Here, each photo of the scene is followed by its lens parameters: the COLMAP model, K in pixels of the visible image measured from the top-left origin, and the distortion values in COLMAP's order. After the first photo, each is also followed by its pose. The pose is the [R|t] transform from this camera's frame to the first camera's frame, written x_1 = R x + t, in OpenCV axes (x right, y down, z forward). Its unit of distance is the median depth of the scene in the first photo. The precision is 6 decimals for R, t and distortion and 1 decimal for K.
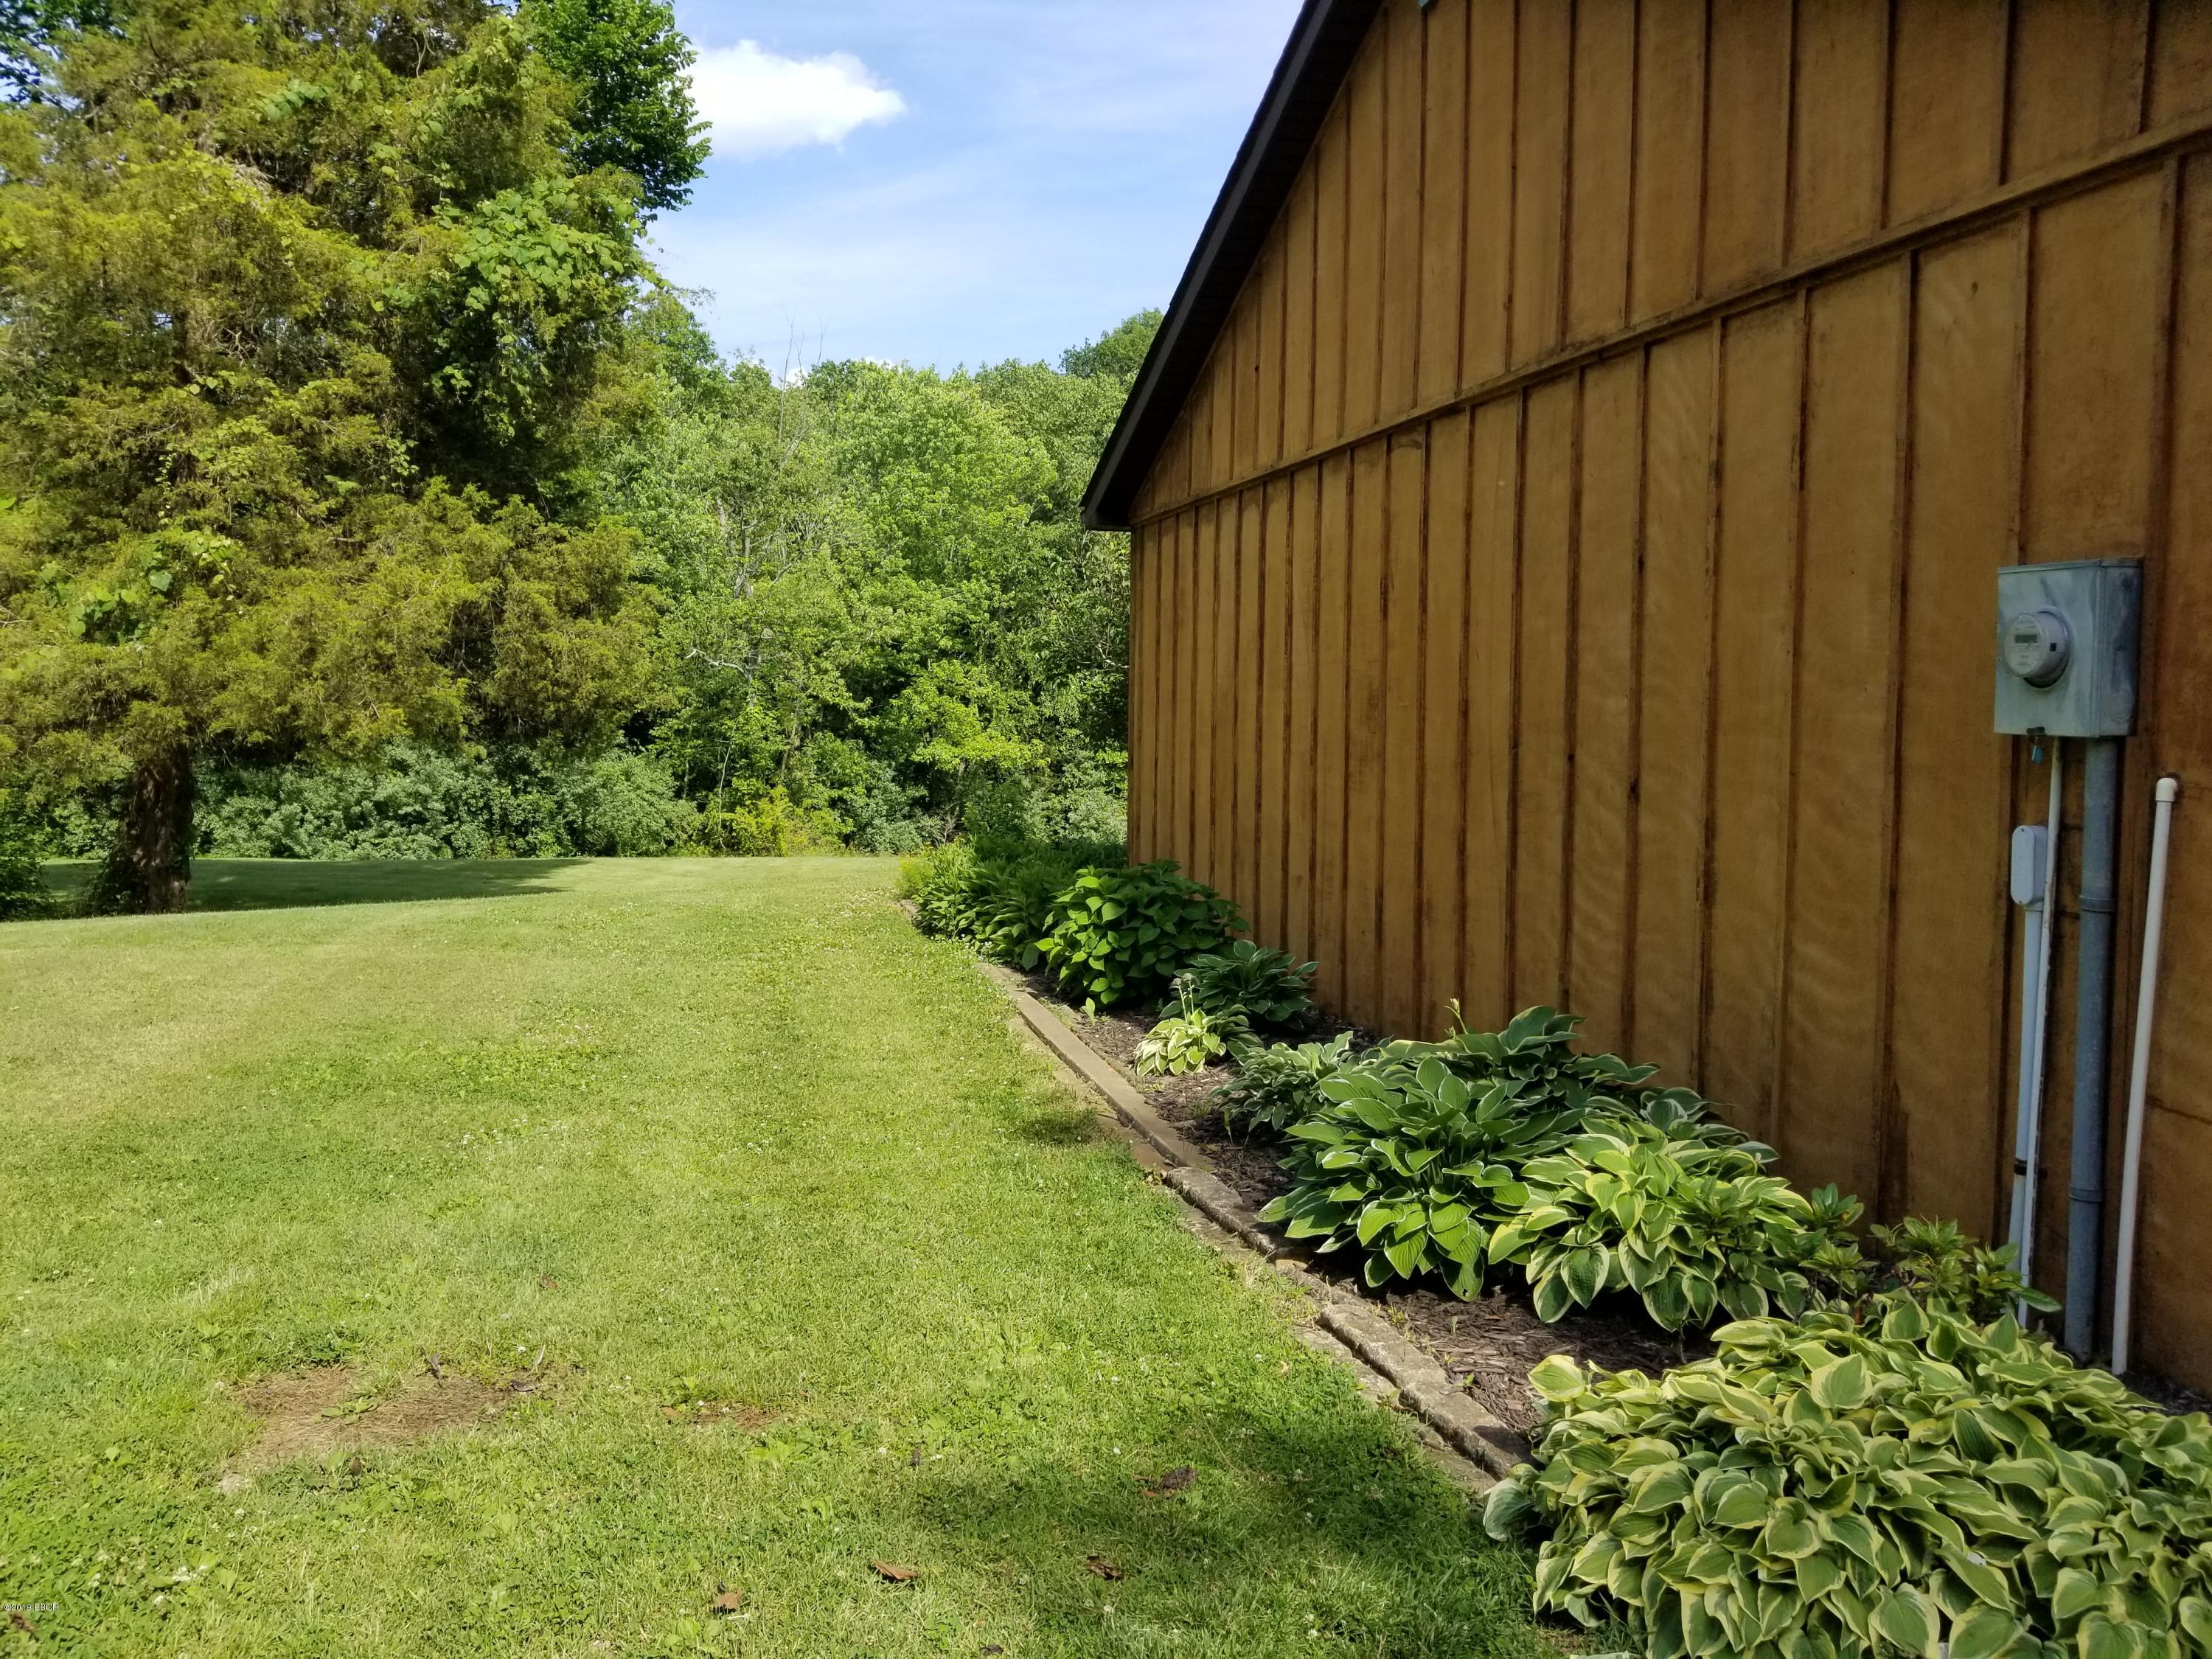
lens RADIAL K [[1697.2, 0, 1109.3], [0, 1697.2, 833.0], [0, 0, 1]] dist [0.003593, -0.054322]
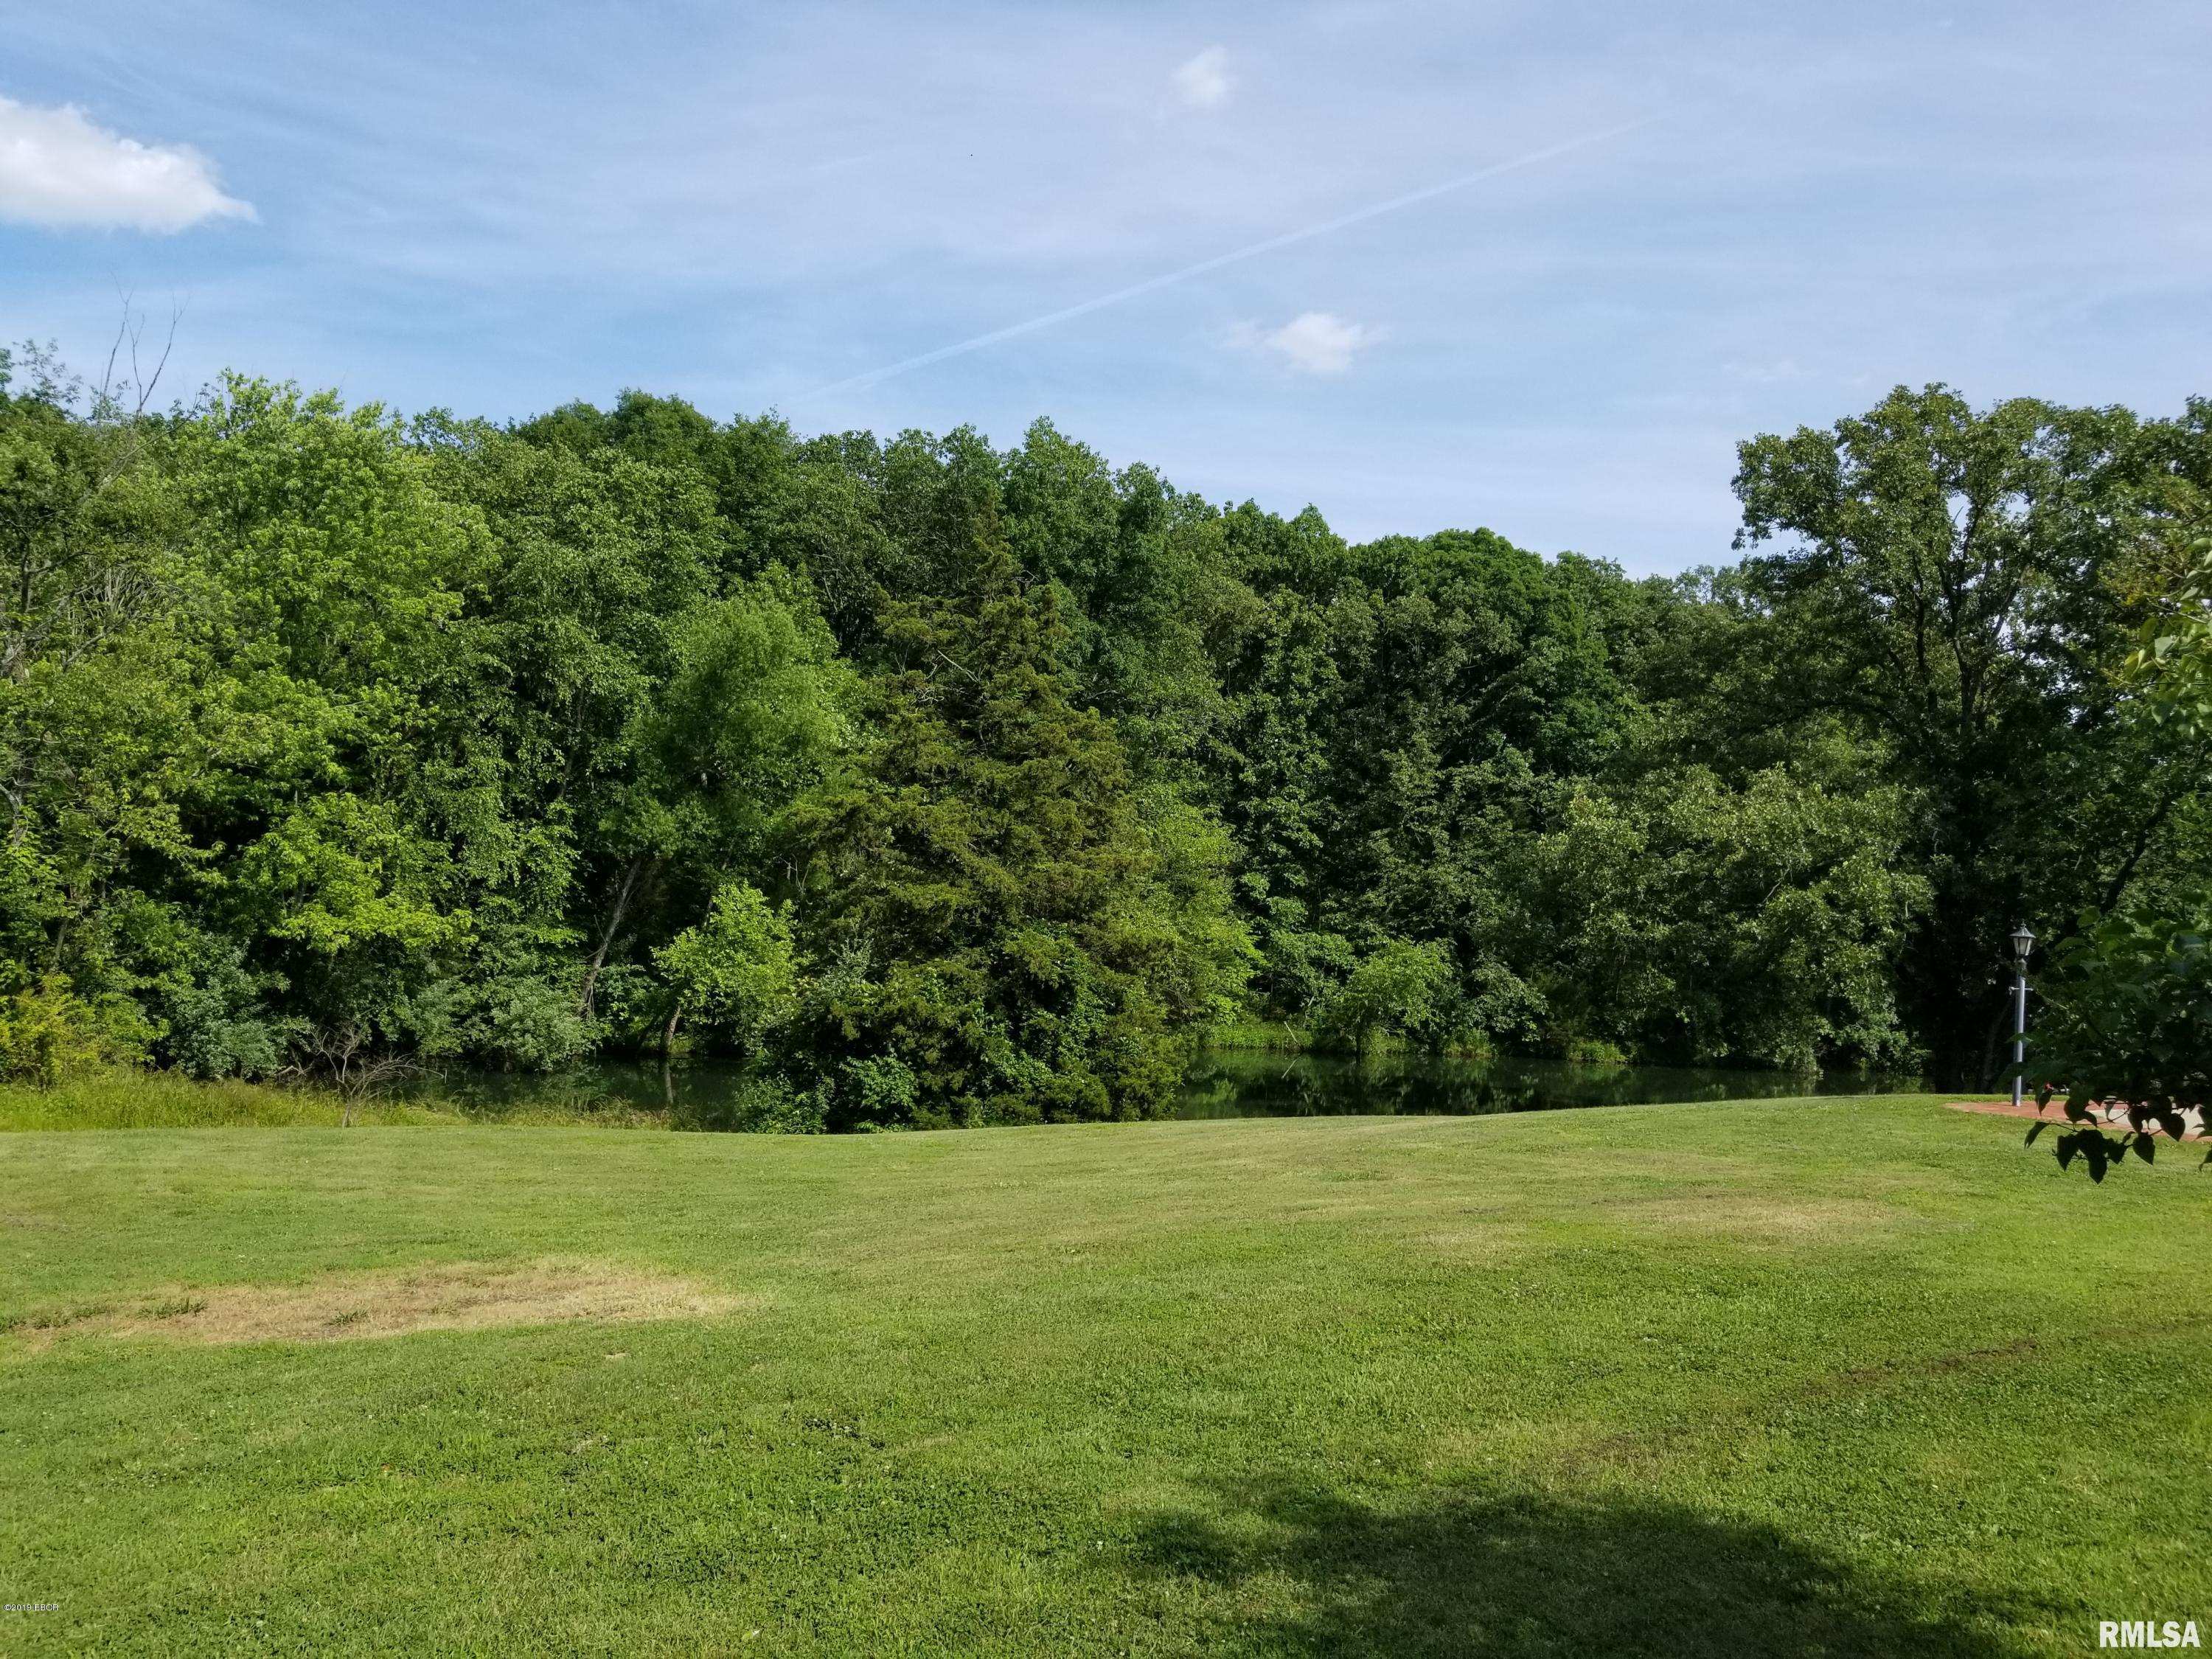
lens RADIAL K [[1697.2, 0, 1100.6], [0, 1697.2, 826.7], [0, 0, 1]] dist [0.003593, -0.054322]
pose [[0.927615, 0.049718, 0.370214, -0.060391], [-0.011065, 0.994325, -0.105809, -0.017476], [-0.373374, 0.094054, 0.922901, 0.233945]]
